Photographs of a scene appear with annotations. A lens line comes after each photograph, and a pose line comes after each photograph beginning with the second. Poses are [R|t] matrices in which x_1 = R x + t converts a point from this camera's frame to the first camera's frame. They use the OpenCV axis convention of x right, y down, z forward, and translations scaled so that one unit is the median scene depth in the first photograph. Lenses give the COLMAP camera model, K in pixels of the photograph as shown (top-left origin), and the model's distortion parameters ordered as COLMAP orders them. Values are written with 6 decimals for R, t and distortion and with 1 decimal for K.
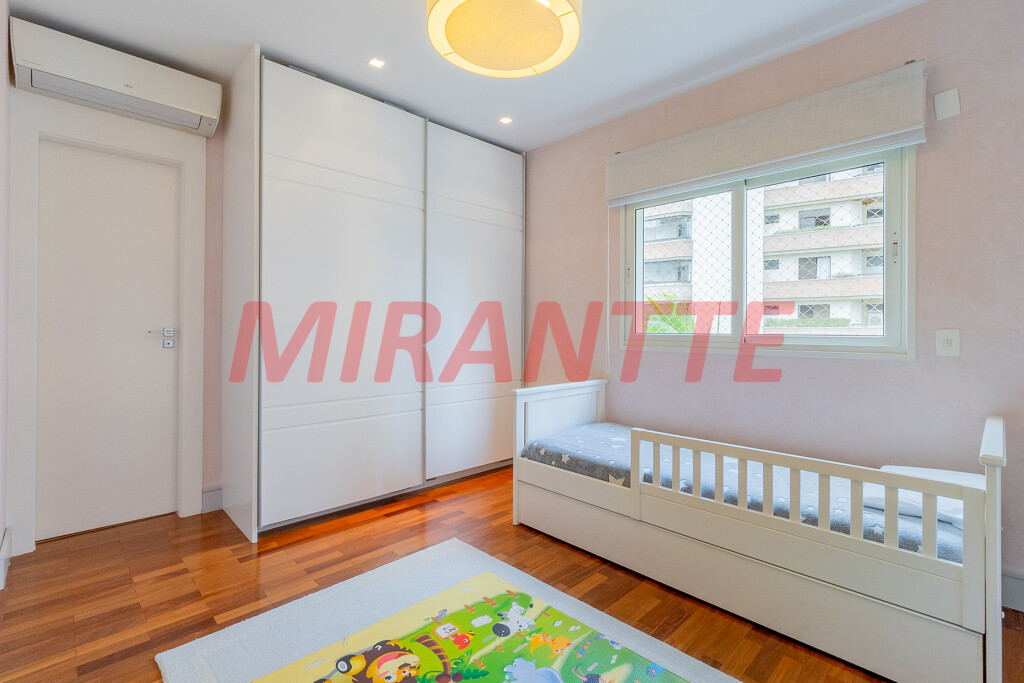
lens RADIAL K [[466.9, 0, 509.5], [0, 466.9, 329.6], [0, 0, 1]] dist [-0.000926, 0.000671]
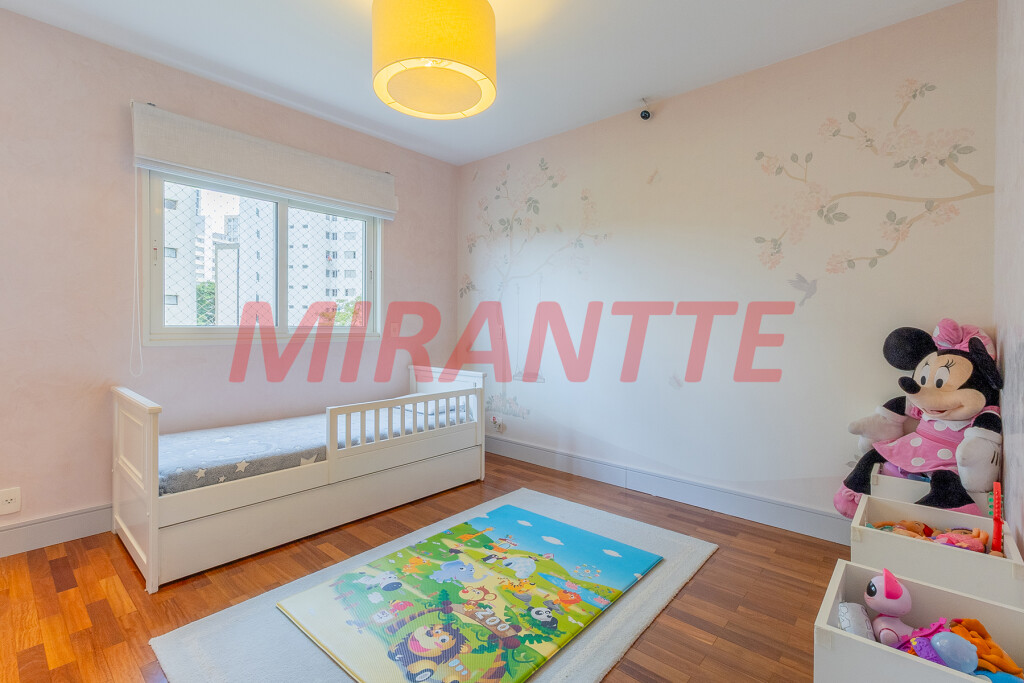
lens RADIAL K [[466.9, 0, 509.5], [0, 466.9, 329.6], [0, 0, 1]] dist [-0.000926, 0.000671]
pose [[-0.063630, -0.018282, 0.997806, -1.030685], [-0.009200, 0.999800, 0.017732, -0.010448], [-0.997931, -0.008051, -0.063785, 0.695706]]
